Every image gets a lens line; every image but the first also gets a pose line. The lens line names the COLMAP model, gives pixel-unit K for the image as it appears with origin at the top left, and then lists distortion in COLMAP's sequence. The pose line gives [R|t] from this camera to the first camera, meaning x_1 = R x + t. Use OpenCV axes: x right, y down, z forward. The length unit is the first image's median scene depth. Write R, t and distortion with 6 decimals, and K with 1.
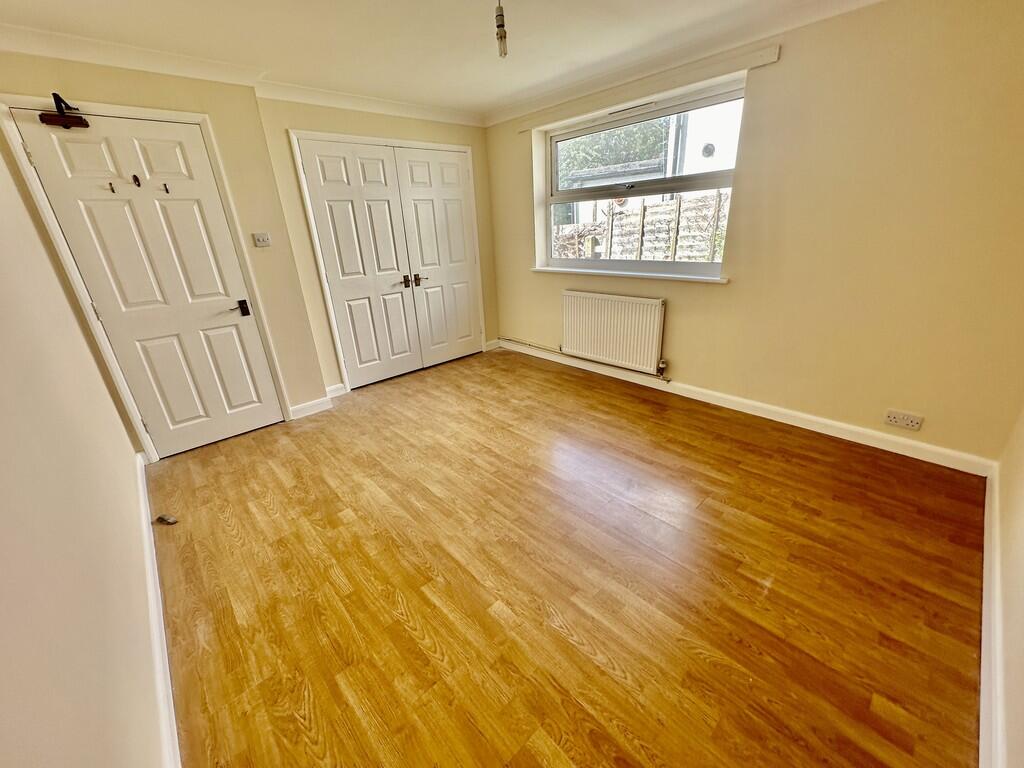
lens RADIAL K [[407.9, 0, 511.4], [0, 407.9, 383.3], [0, 0, 1]] dist [-0.002129, 0.001160]
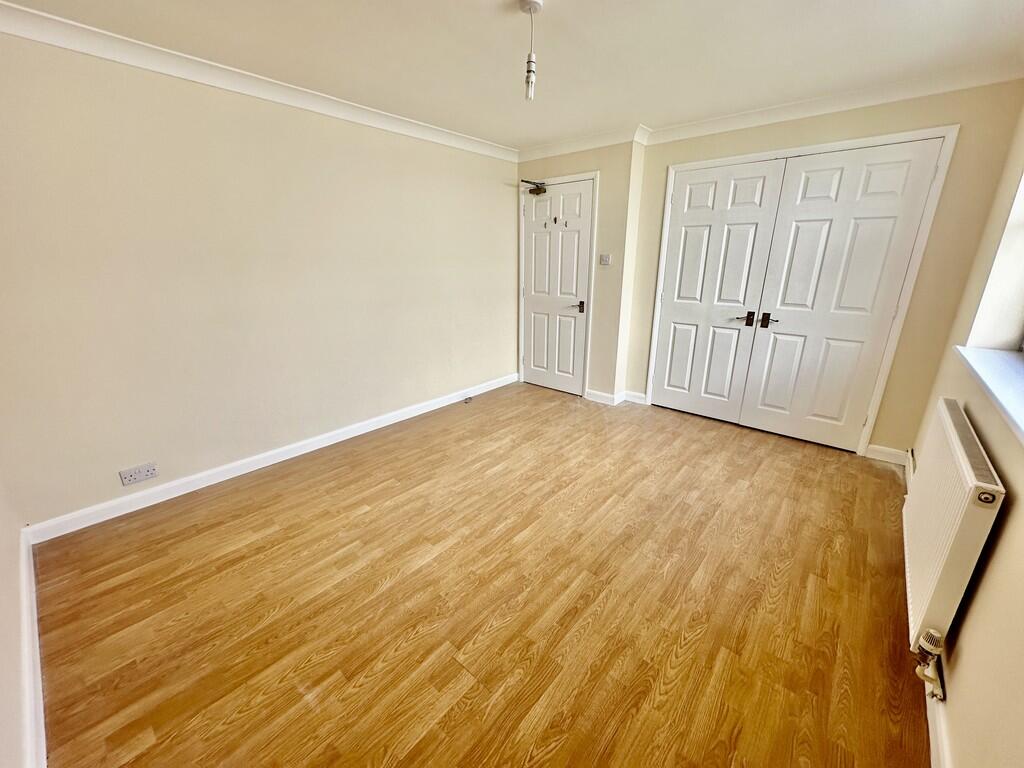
lens RADIAL K [[407.9, 0, 516.1], [0, 407.9, 384.1], [0, 0, 1]] dist [-0.002129, 0.001160]
pose [[0.116536, 0.343011, -0.932075, 0.790282], [-0.367269, 0.886829, 0.280441, -0.295667], [0.922785, 0.309641, 0.229325, 0.641657]]
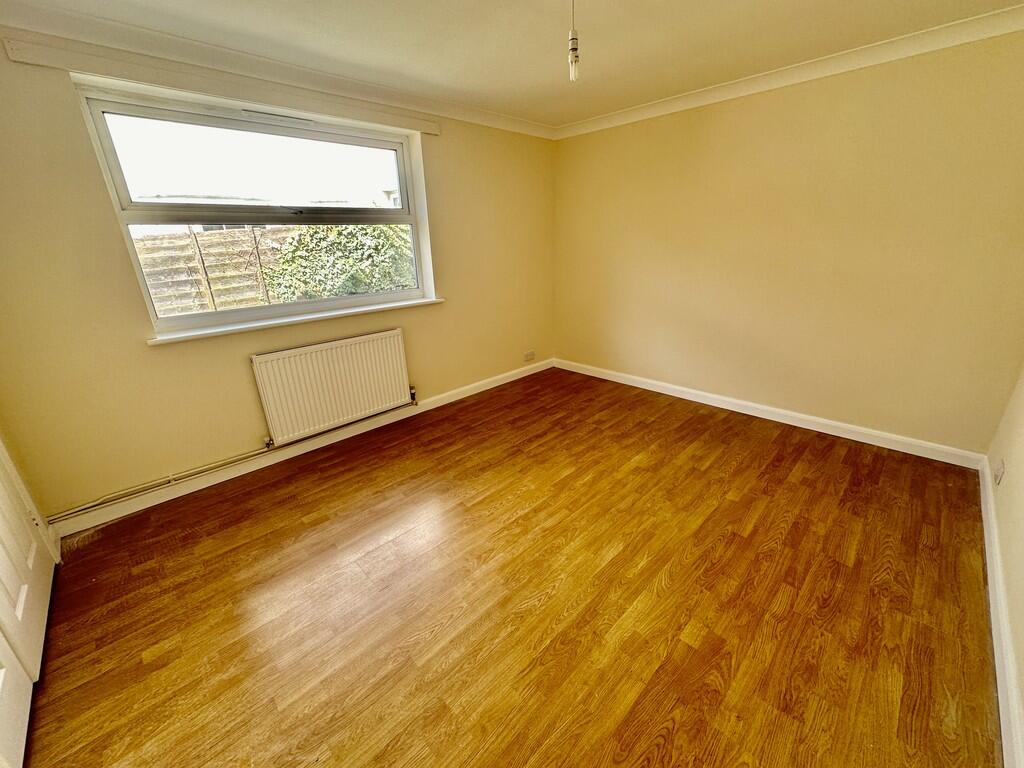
lens RADIAL K [[407.9, 0, 513.5], [0, 407.9, 383.6], [0, 0, 1]] dist [-0.002129, 0.001160]
pose [[-0.033099, -0.287084, 0.957333, -0.801789], [0.392710, 0.877082, 0.276596, -0.320438], [-0.919066, 0.385110, 0.083711, 0.898503]]
